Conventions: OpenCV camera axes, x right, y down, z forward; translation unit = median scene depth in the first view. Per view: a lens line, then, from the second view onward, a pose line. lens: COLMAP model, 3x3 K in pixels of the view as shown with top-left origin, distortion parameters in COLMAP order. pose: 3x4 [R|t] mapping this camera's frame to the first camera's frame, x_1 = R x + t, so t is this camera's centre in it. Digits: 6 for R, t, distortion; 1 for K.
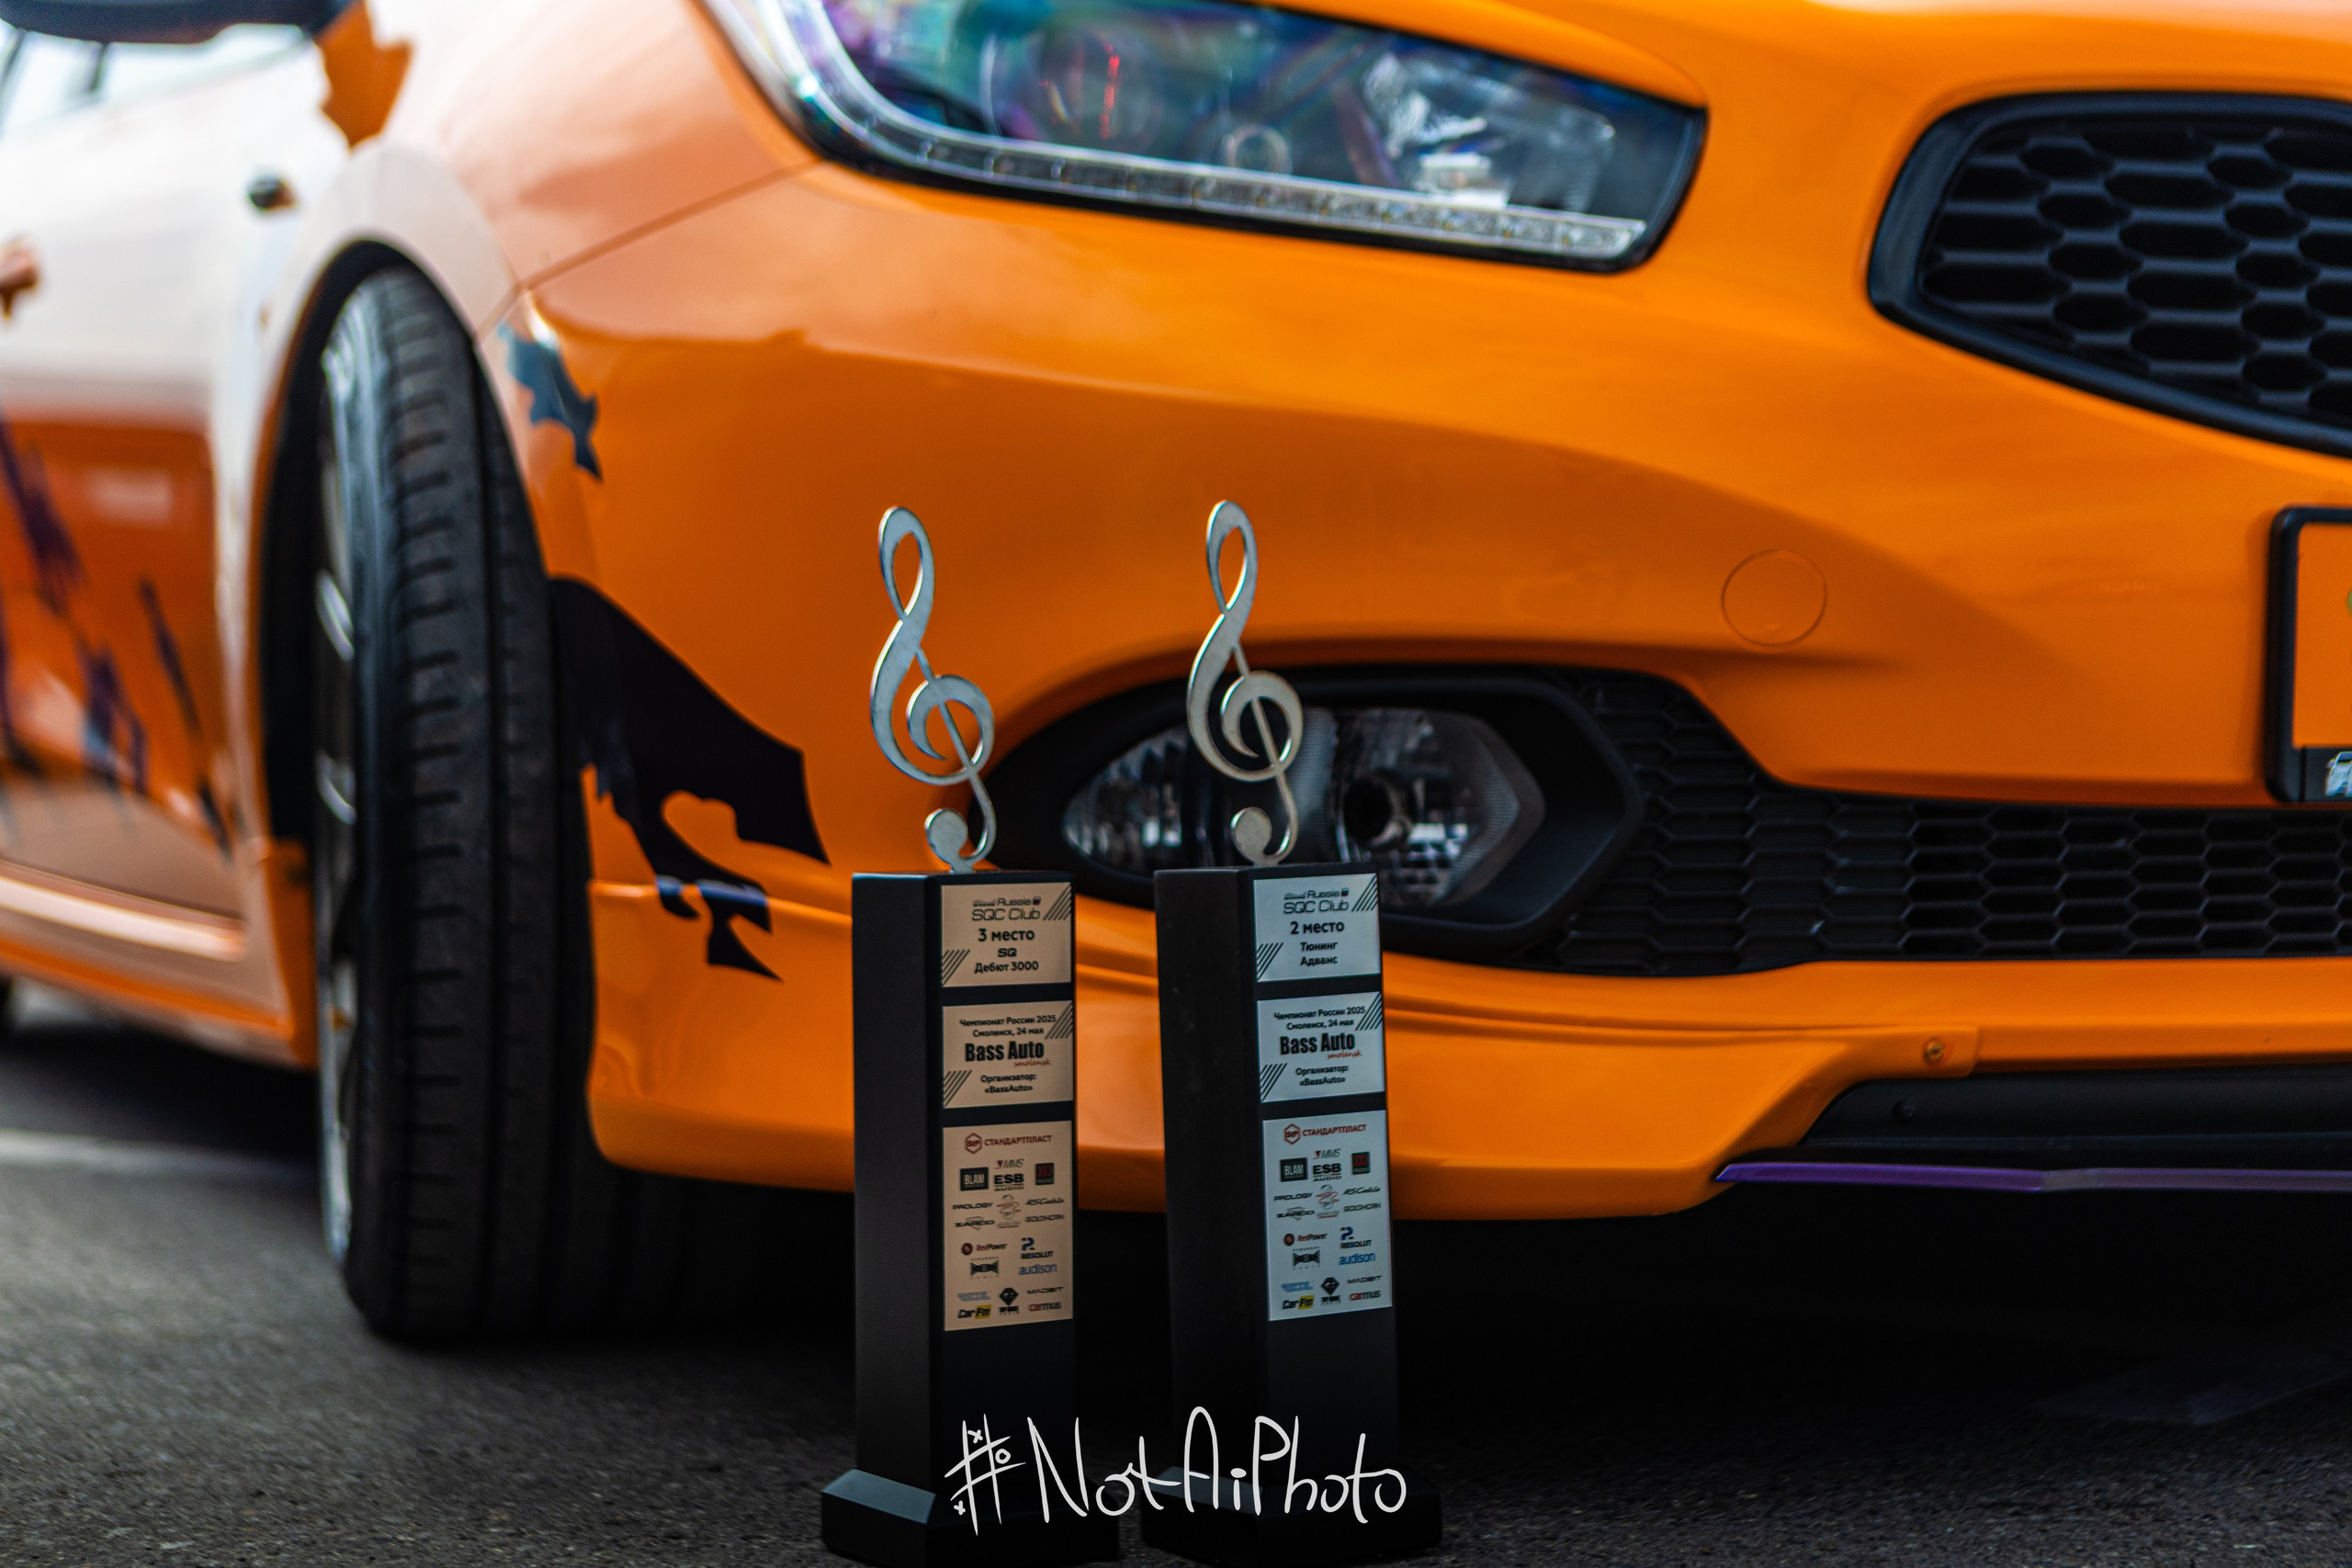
lens RADIAL K [[4266.1, 0, 1176.0], [0, 4266.1, 784.0], [0, 0, 1]] dist [-0.159150, 0.091911]
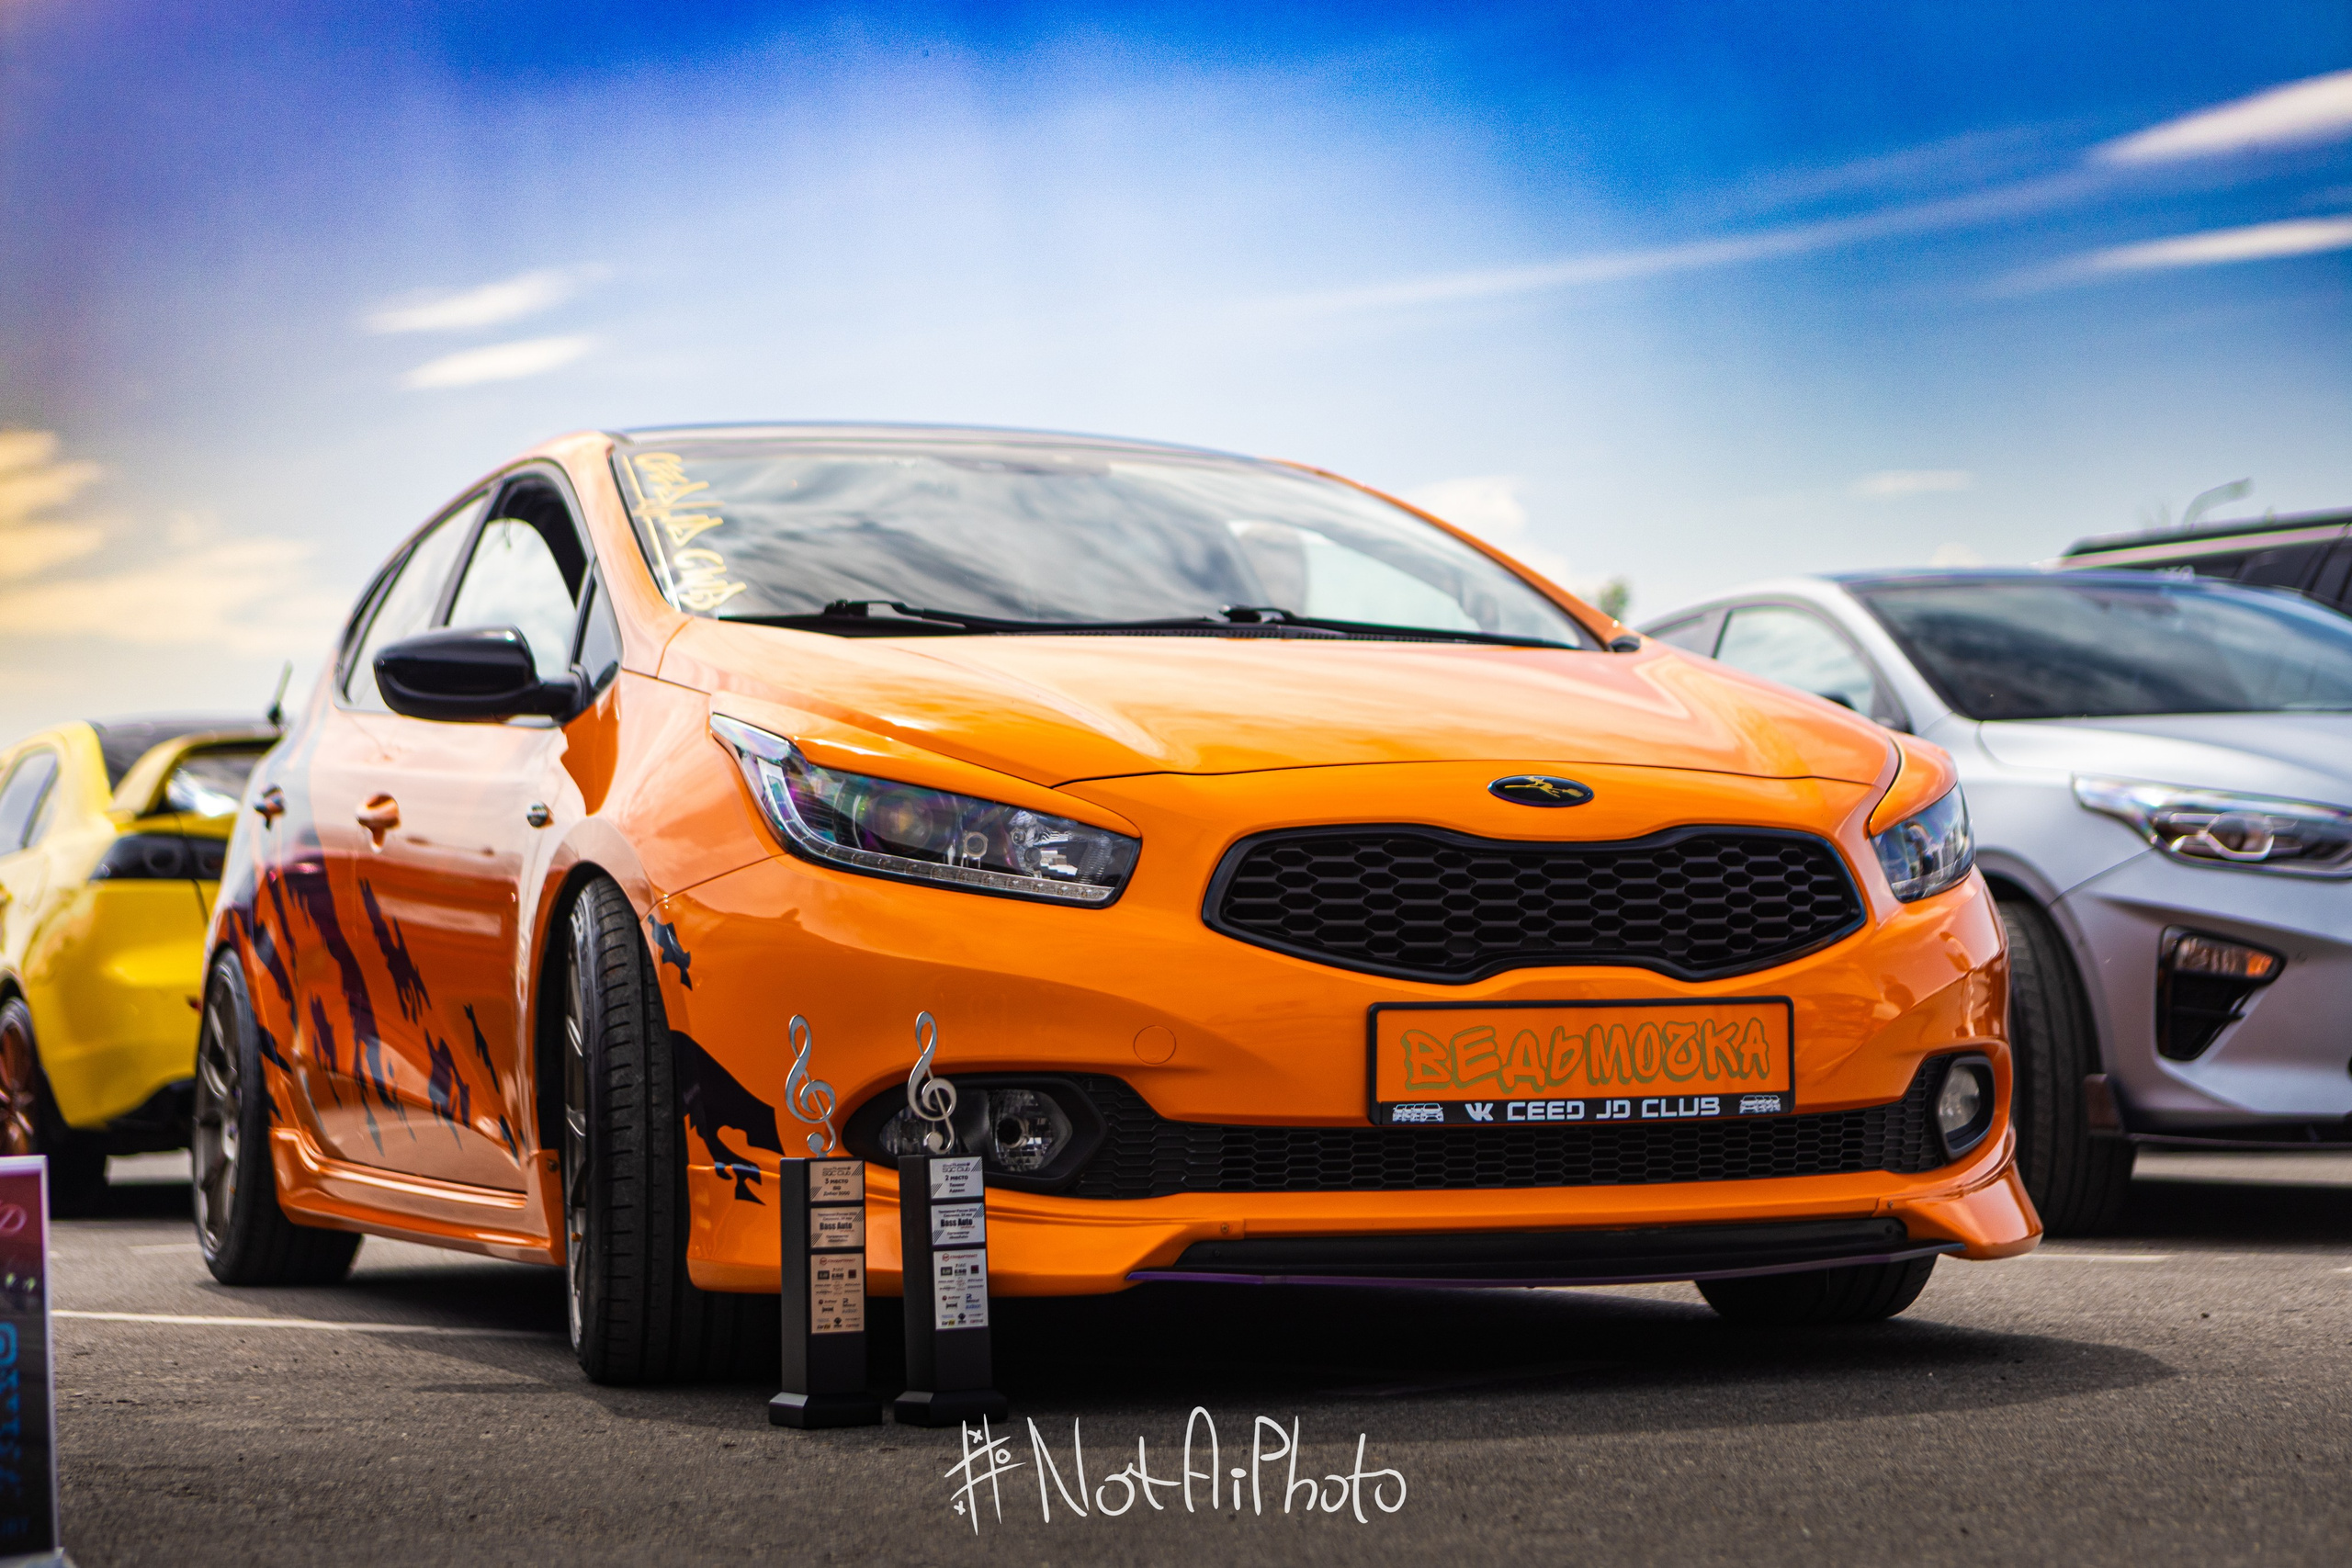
lens RADIAL K [[4258.5, 0, 1176.0], [0, 4258.5, 784.0], [0, 0, 1]] dist [-0.069320, -0.051338]
pose [[0.998642, -0.012317, -0.050623, 0.268433], [0.008648, 0.997362, -0.072068, -0.015590], [0.051377, 0.071532, 0.996114, -1.416140]]
